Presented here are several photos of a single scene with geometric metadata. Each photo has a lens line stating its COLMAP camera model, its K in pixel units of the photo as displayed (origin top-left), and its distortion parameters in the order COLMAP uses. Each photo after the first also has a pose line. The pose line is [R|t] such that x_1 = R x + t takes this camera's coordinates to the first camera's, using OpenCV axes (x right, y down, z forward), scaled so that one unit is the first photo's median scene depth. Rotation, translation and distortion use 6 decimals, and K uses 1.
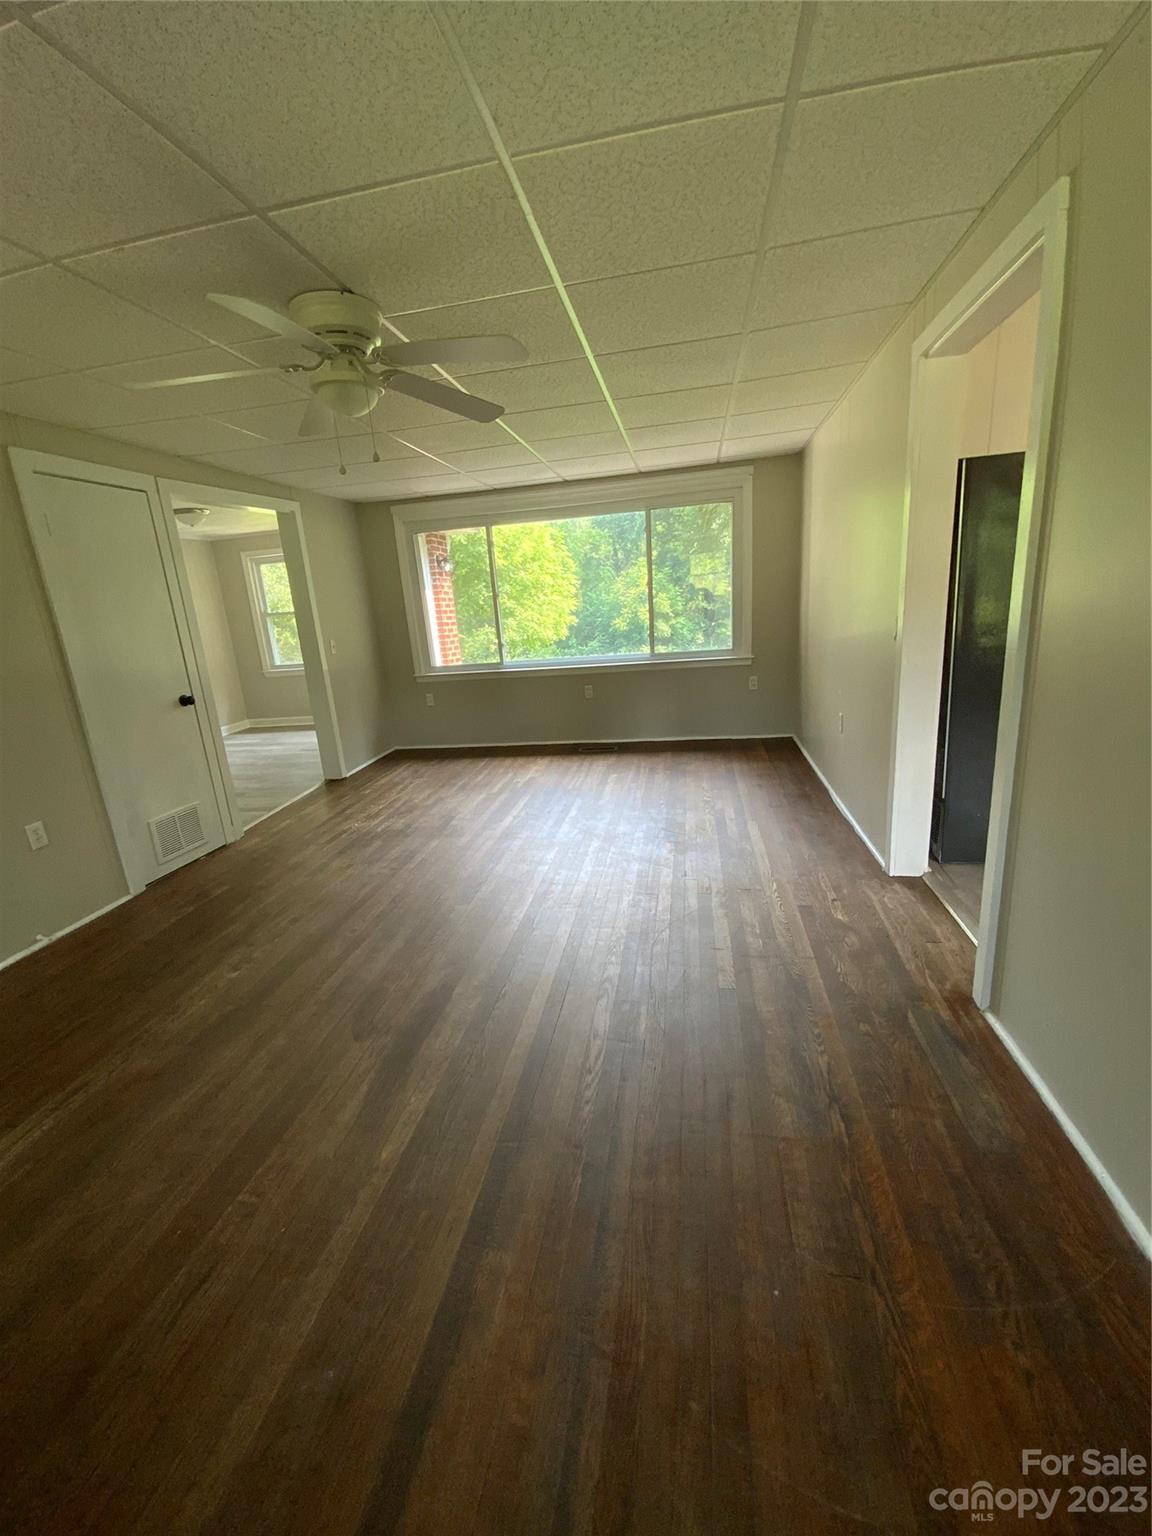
lens RADIAL K [[622.0, 0, 576.0], [0, 622.0, 768.0], [0, 0, 1]] dist [0.018960, -0.017581]
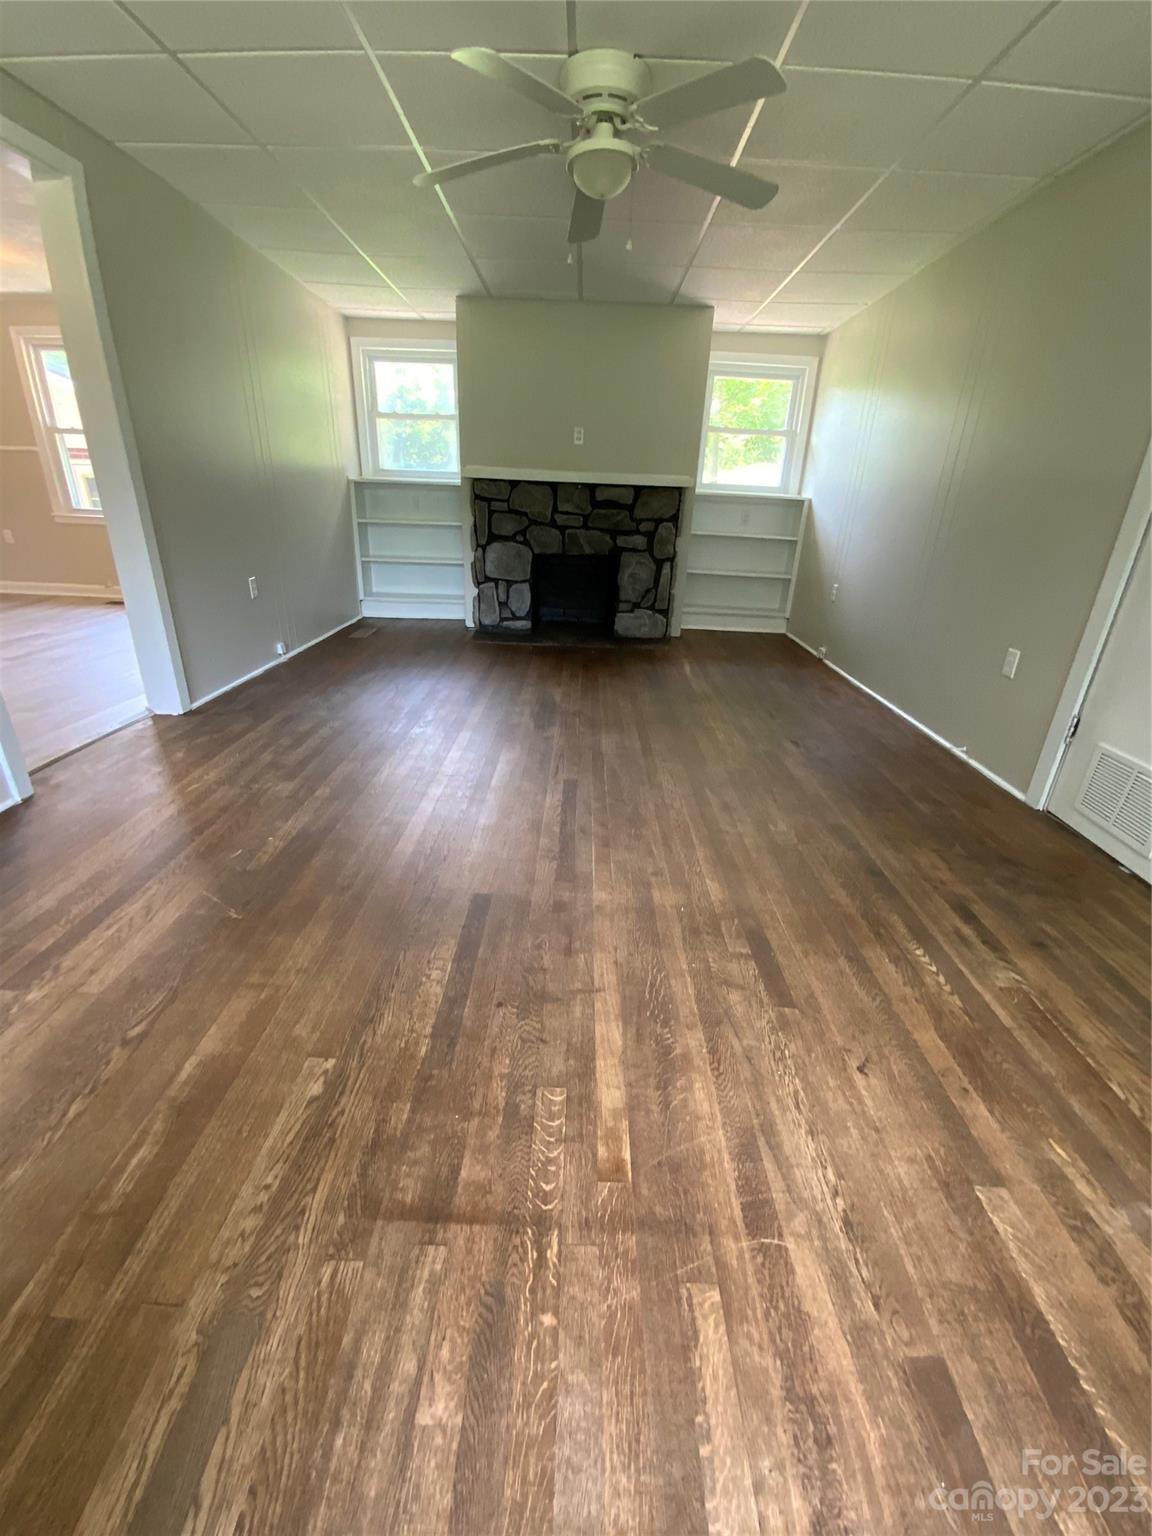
lens RADIAL K [[622.0, 0, 576.0], [0, 622.0, 768.0], [0, 0, 1]] dist [0.018960, -0.017581]
pose [[-0.986851, 0.100152, -0.126867, -0.064749], [-0.000785, 0.781921, 0.623376, -0.293214], [0.161632, 0.615279, -0.771561, 1.410896]]
